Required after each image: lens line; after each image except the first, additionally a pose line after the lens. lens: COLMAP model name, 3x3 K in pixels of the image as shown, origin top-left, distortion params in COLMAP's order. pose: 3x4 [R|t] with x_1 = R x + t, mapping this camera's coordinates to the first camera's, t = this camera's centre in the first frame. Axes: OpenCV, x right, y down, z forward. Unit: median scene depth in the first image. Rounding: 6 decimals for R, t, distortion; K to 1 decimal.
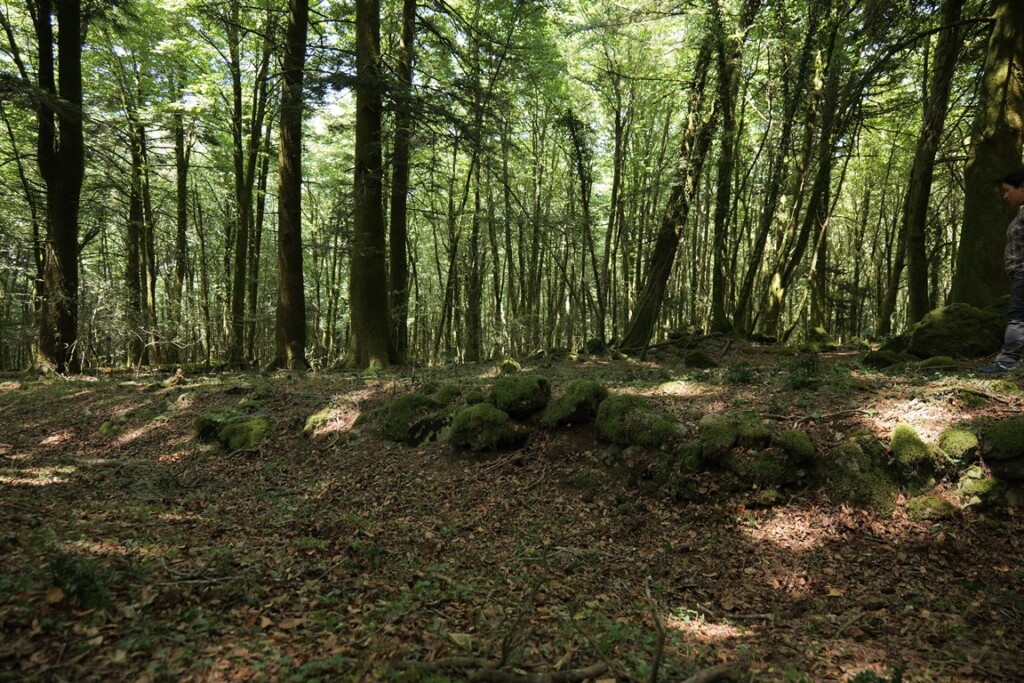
lens RADIAL K [[623.0, 0, 512.0], [0, 623.0, 341.5], [0, 0, 1]] dist [-0.006756, -0.000795]
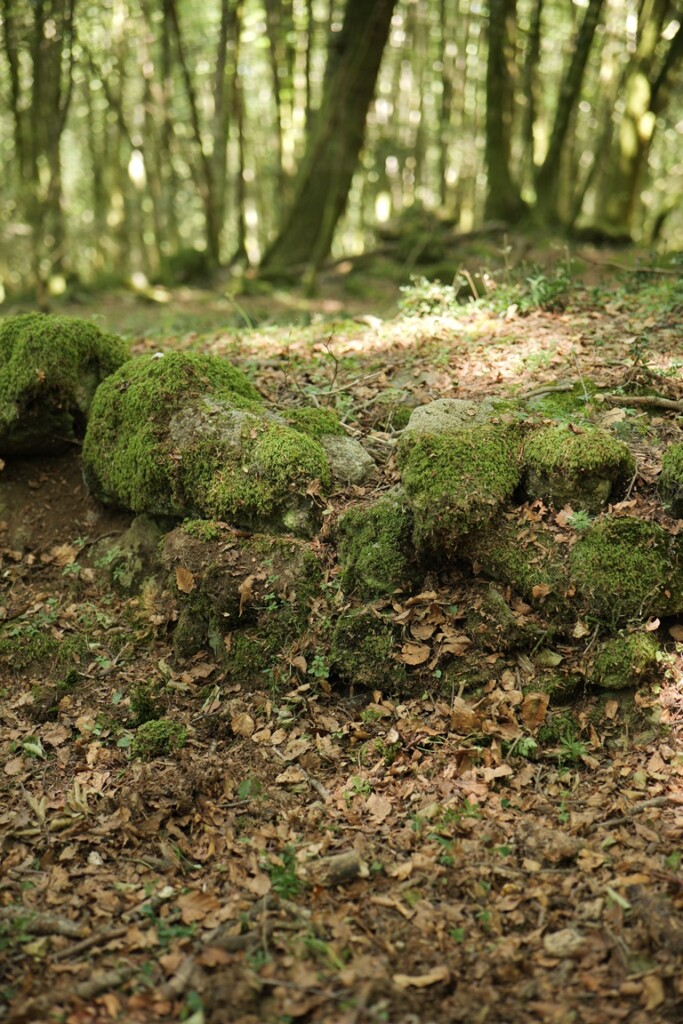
lens RADIAL K [[1406.6, 0, 341.5], [0, 1406.6, 512.0], [0, 0, 1]] dist [0.006295, 0.012993]
pose [[0.979070, -0.061510, 0.194006, 0.146370], [0.029866, 0.986339, 0.161997, 0.061939], [-0.201320, -0.152812, 0.967532, 0.367447]]
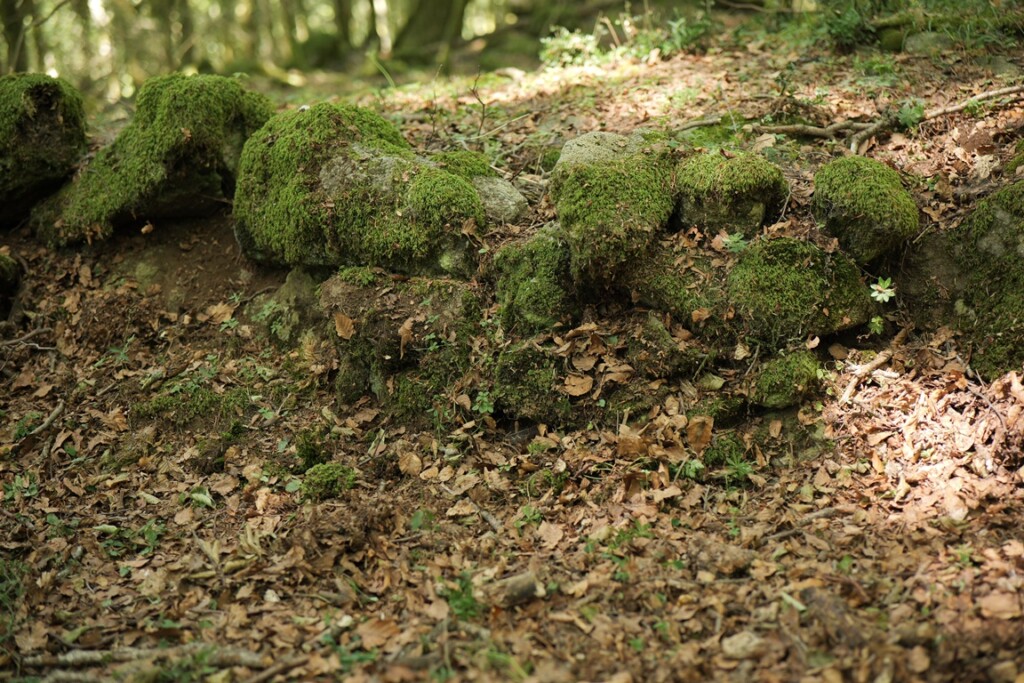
lens RADIAL K [[1406.6, 0, 512.0], [0, 1406.6, 341.5], [0, 0, 1]] dist [0.006295, 0.012993]
pose [[0.970850, -0.113918, 0.210888, 0.136067], [0.073788, 0.979156, 0.189232, 0.088501], [-0.228049, -0.168155, 0.959019, 0.363376]]
